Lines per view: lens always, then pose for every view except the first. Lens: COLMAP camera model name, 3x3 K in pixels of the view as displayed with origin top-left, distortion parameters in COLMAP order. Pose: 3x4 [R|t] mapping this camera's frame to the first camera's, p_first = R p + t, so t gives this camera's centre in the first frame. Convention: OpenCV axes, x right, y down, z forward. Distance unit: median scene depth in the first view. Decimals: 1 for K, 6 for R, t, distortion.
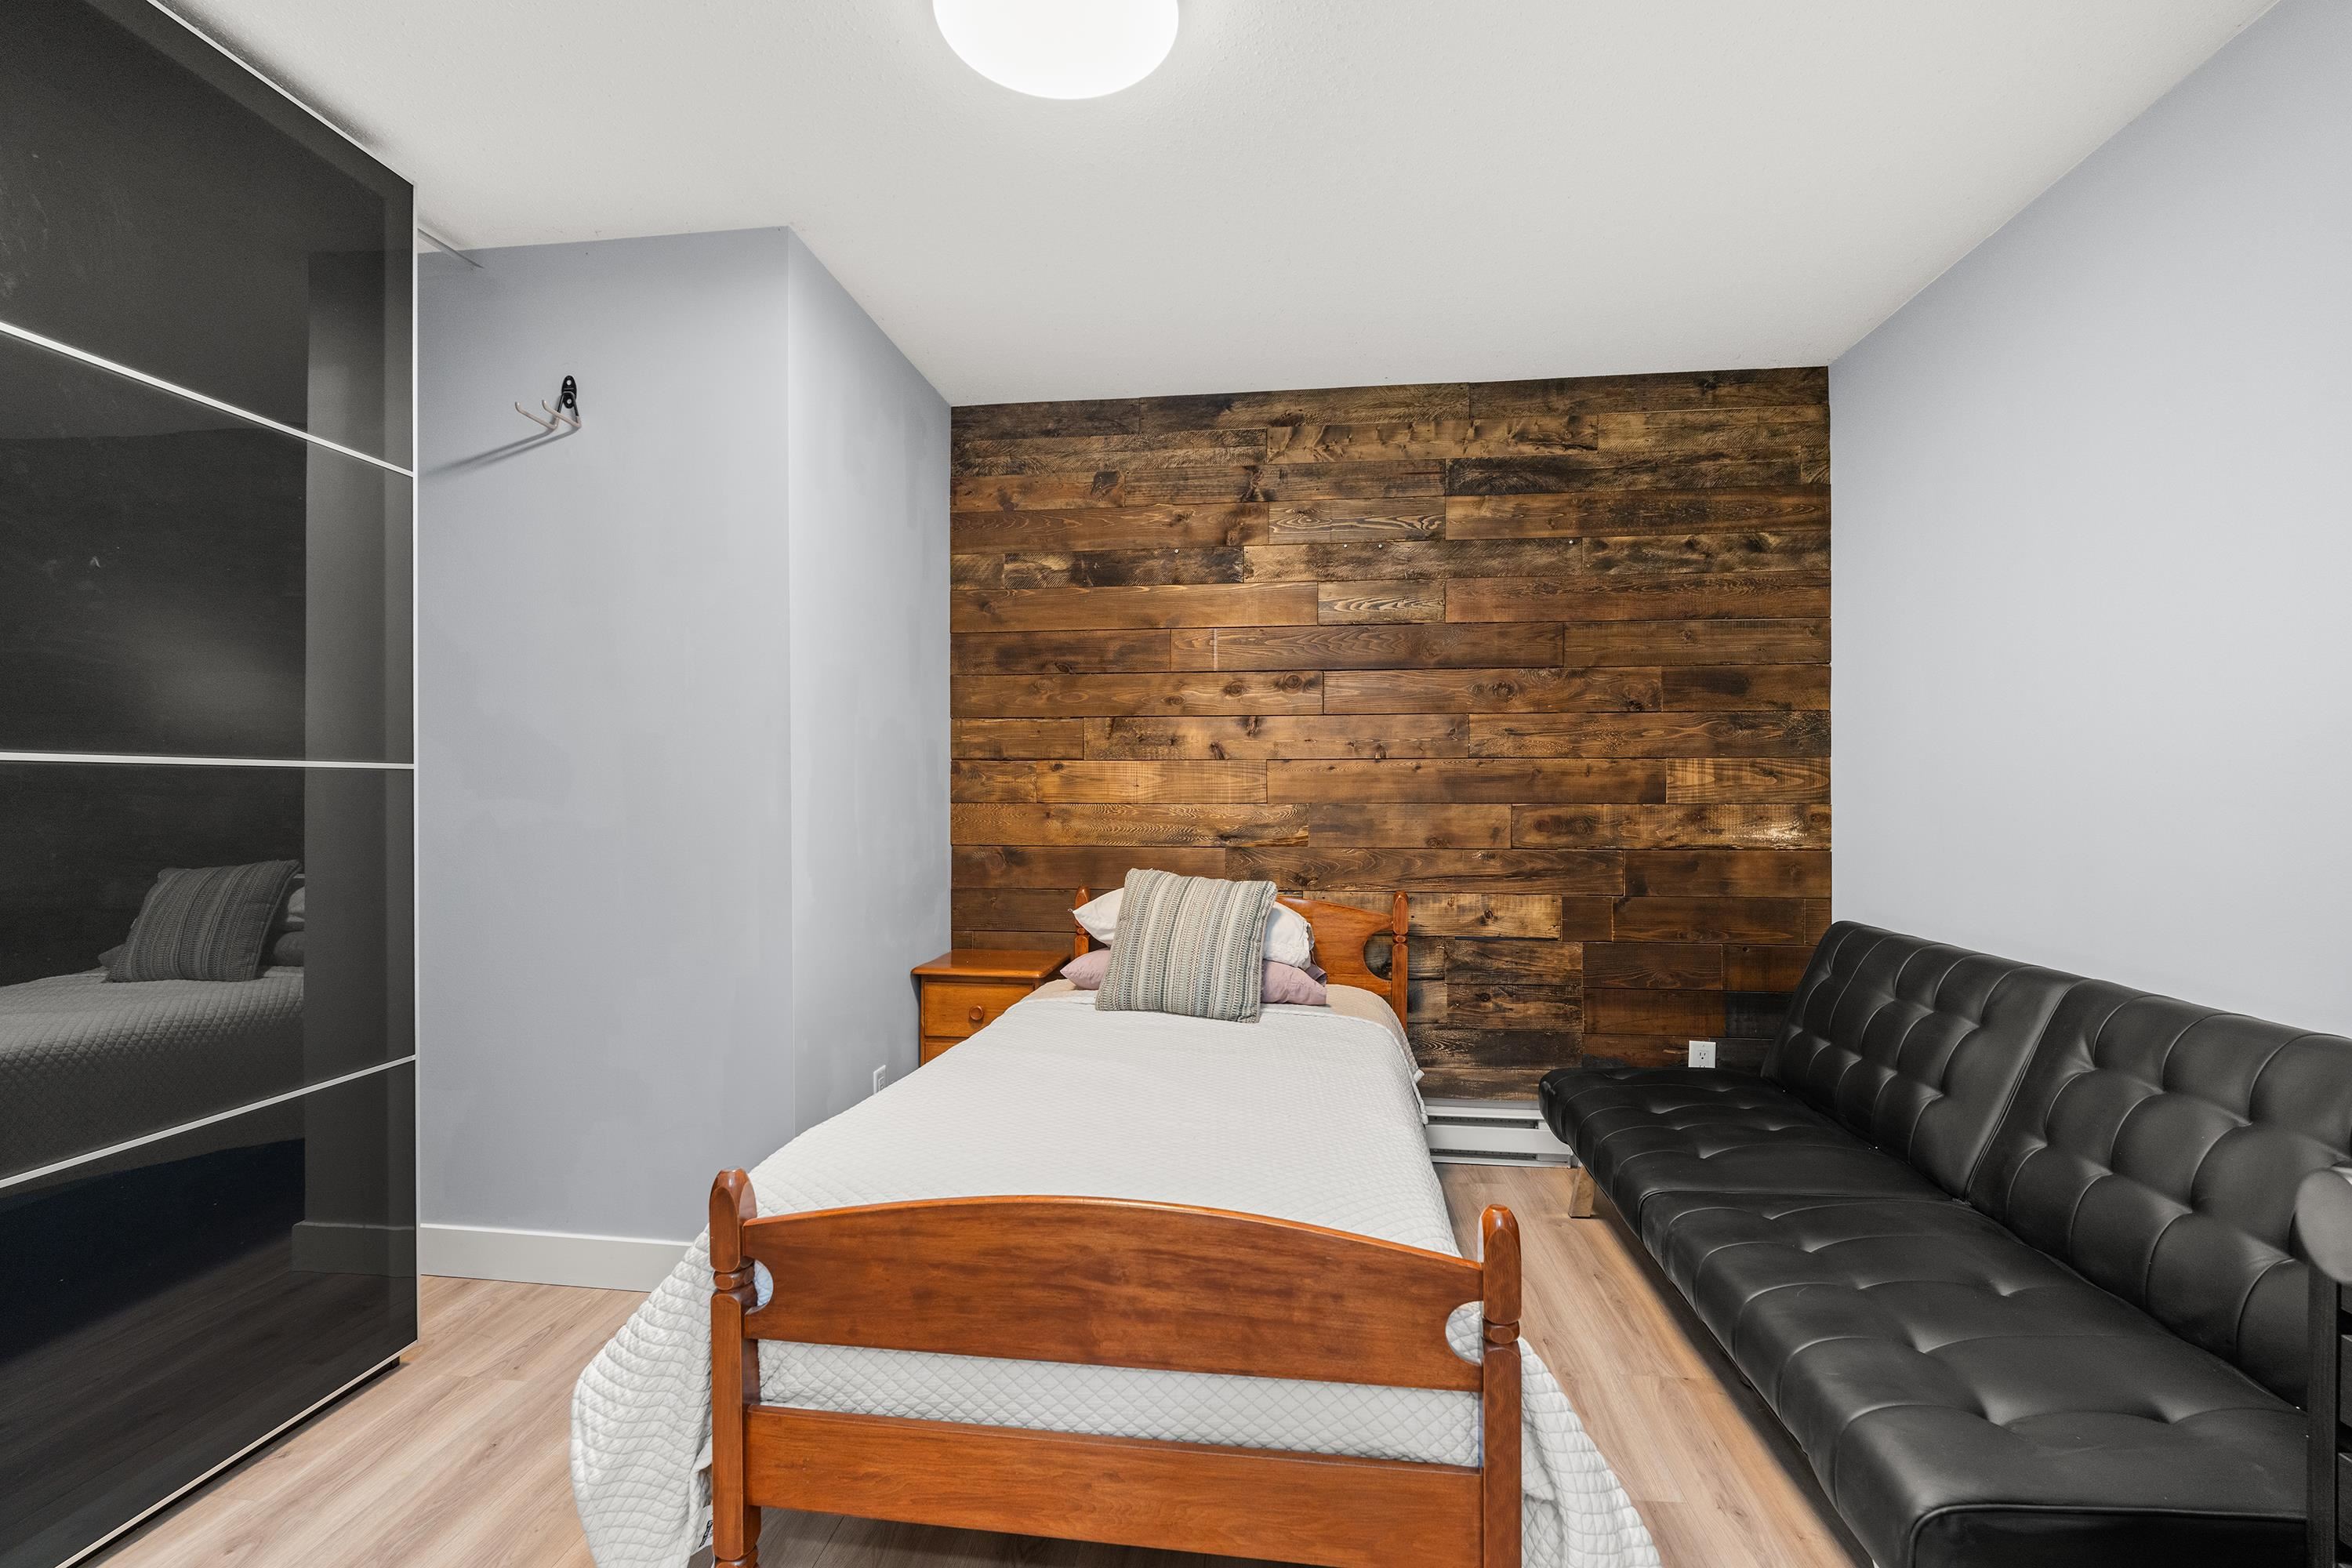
lens RADIAL K [[1038.5, 0, 1169.5], [0, 1038.5, 798.7], [0, 0, 1]] dist [-0.003976, -0.000181]
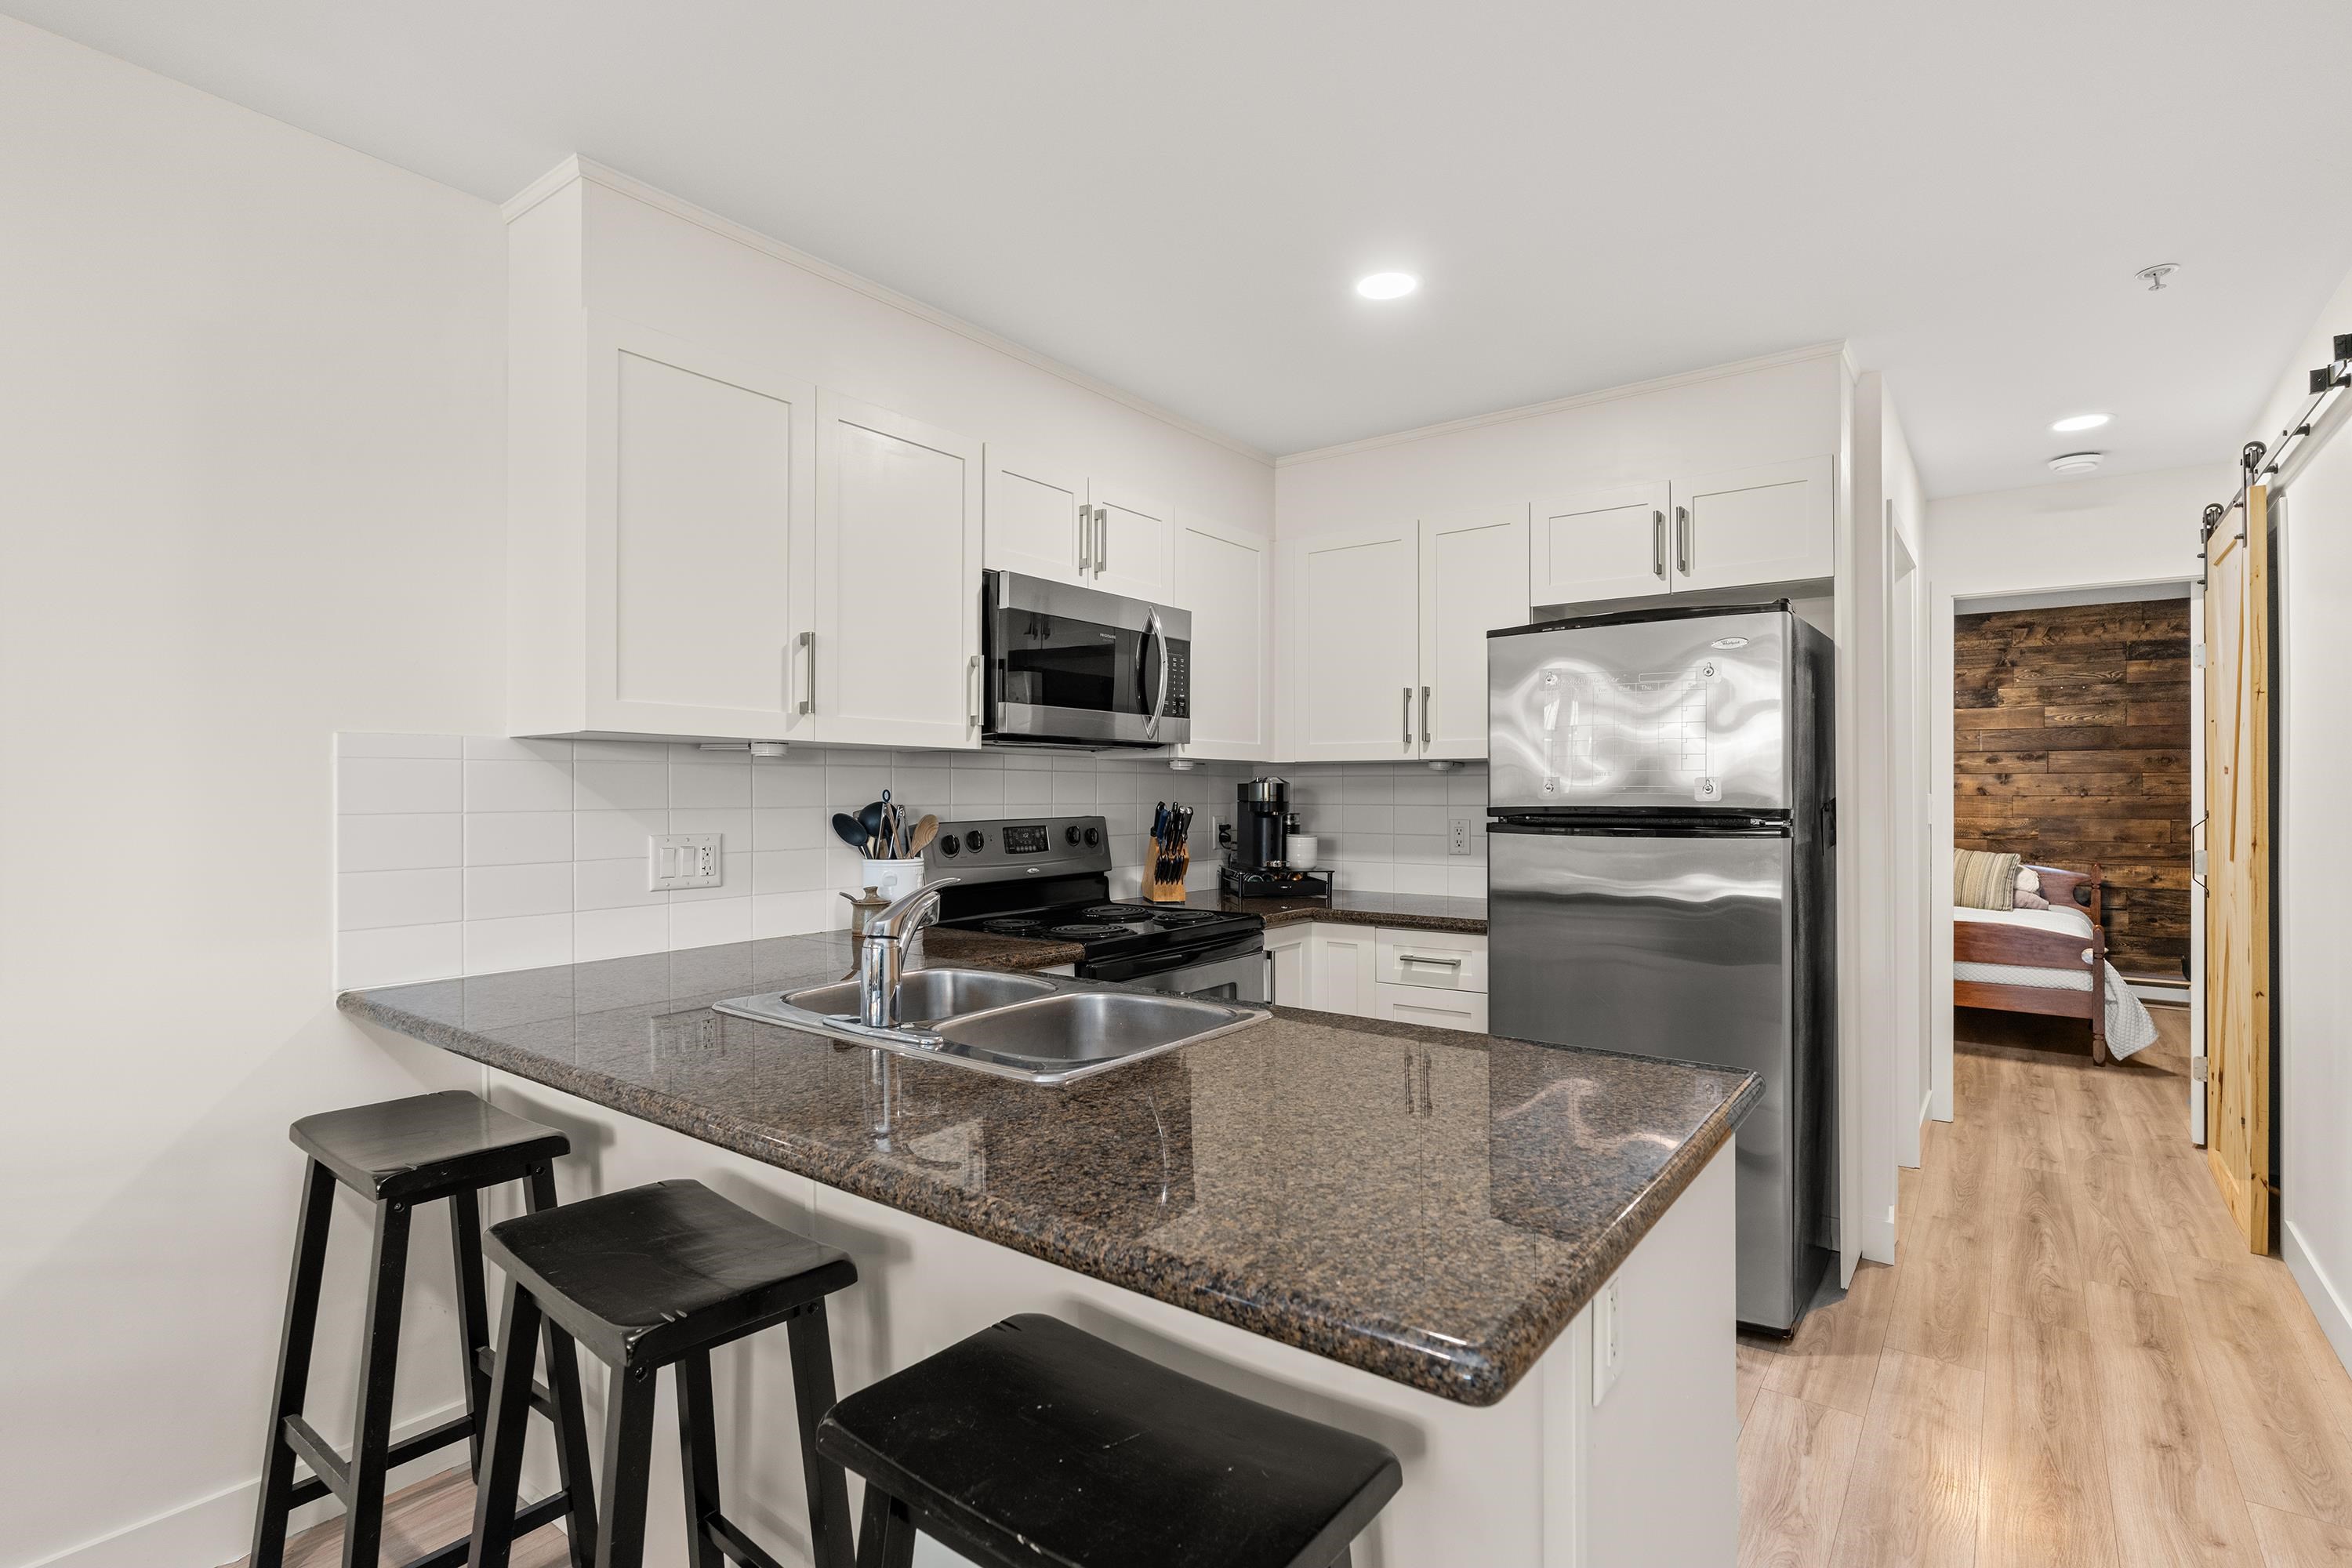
lens RADIAL K [[1121.0, 0, 1176.0], [0, 1121.0, 784.0], [0, 0, 1]] dist [-0.002684, 0.000166]
pose [[0.865277, -0.000827, -0.501294, -0.223798], [-0.003295, 0.999968, -0.007338, -0.039745], [0.501284, 0.008001, 0.865246, -1.704304]]
